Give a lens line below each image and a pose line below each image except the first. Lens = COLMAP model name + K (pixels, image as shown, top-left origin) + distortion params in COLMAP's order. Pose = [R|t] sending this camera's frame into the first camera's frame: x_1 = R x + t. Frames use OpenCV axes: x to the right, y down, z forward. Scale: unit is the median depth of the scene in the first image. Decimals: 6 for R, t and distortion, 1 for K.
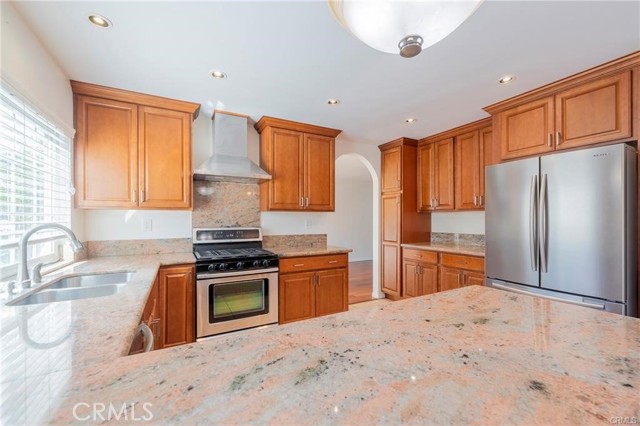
lens RADIAL K [[259.3, 0, 313.5], [0, 259.3, 217.9], [0, 0, 1]] dist [-0.002113, 0.000027]
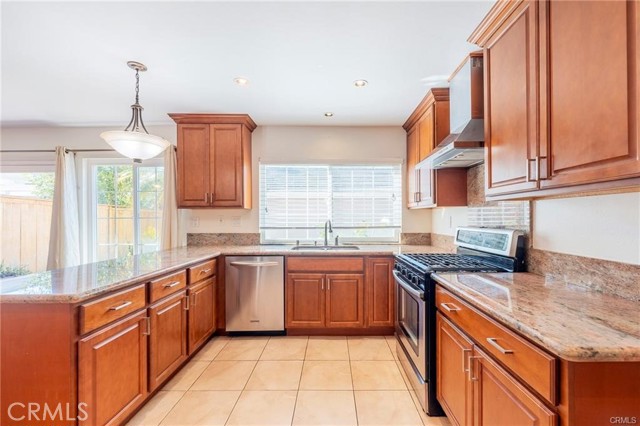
lens RADIAL K [[259.3, 0, 321.4], [0, 259.3, 217.2], [0, 0, 1]] dist [-0.002113, 0.000027]
pose [[-0.457037, 0.000226, -0.889448, 0.451482], [0.005373, 0.999982, -0.002507, 0.008459], [0.889432, -0.005924, -0.457030, 0.939657]]
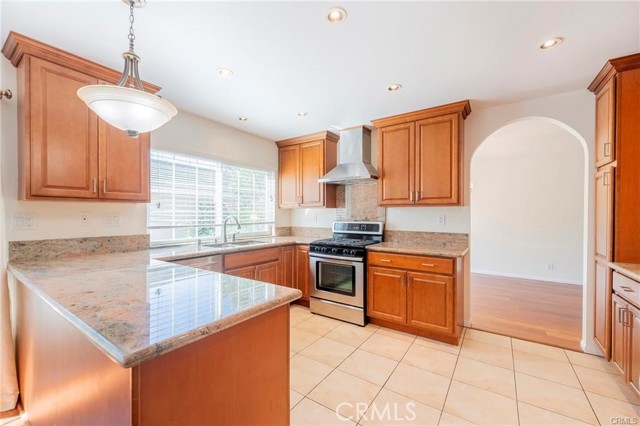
lens RADIAL K [[259.3, 0, 325.9], [0, 259.3, 213.6], [0, 0, 1]] dist [-0.002113, 0.000027]
pose [[0.478419, -0.000240, -0.878132, 0.657624], [-0.000978, 0.999999, -0.000806, 0.001789], [0.878131, 0.001244, 0.478419, 0.289463]]
